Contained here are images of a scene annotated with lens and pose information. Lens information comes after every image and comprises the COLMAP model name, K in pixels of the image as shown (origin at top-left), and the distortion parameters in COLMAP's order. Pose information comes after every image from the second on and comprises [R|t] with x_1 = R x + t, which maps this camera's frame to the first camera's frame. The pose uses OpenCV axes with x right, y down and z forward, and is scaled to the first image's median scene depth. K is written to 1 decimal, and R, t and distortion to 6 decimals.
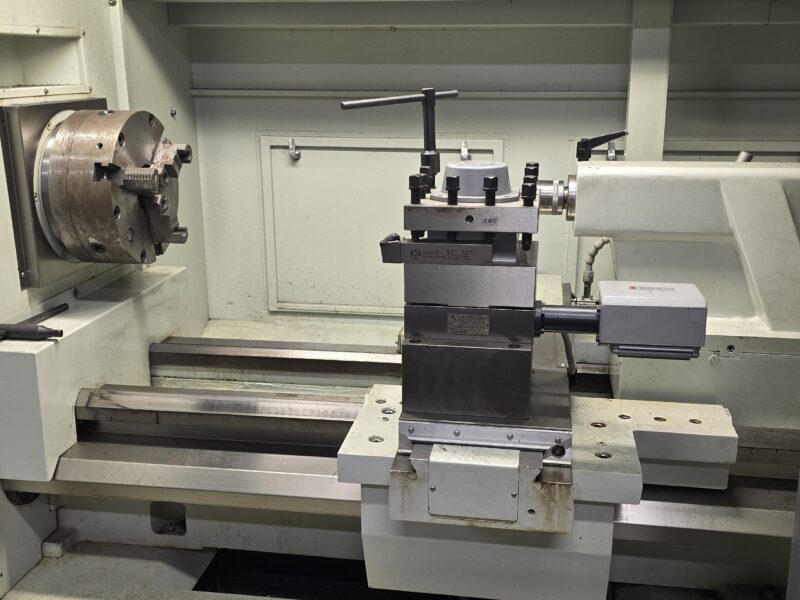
lens RADIAL K [[870.9, 0, 400.0], [0, 870.9, 300.0], [0, 0, 1]] dist [0.161677, -0.375219]
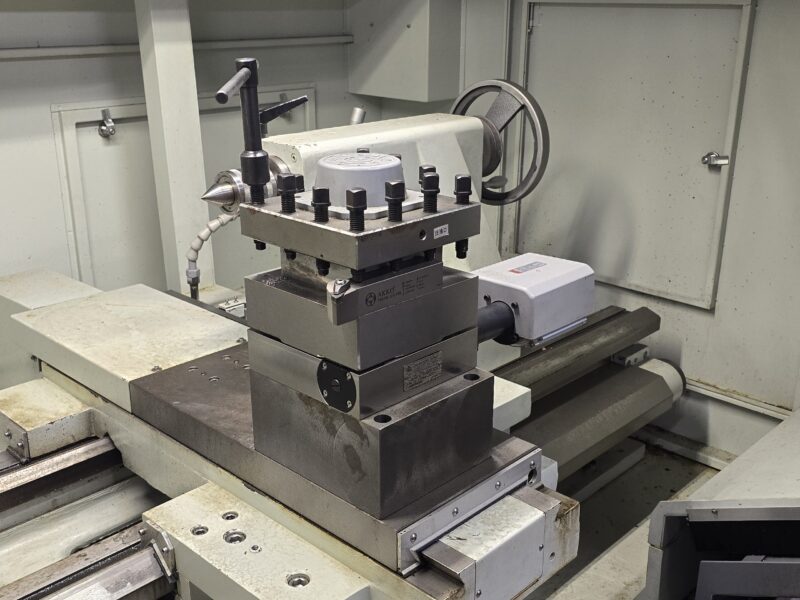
lens RADIAL K [[870.9, 0, 400.0], [0, 870.9, 300.0], [0, 0, 1]] dist [0.161677, -0.375219]
pose [[0.571524, -0.274338, 0.773369, -0.415760], [0.222565, 0.958956, 0.175695, -0.140839], [-0.789826, 0.071711, 0.609124, 0.458239]]
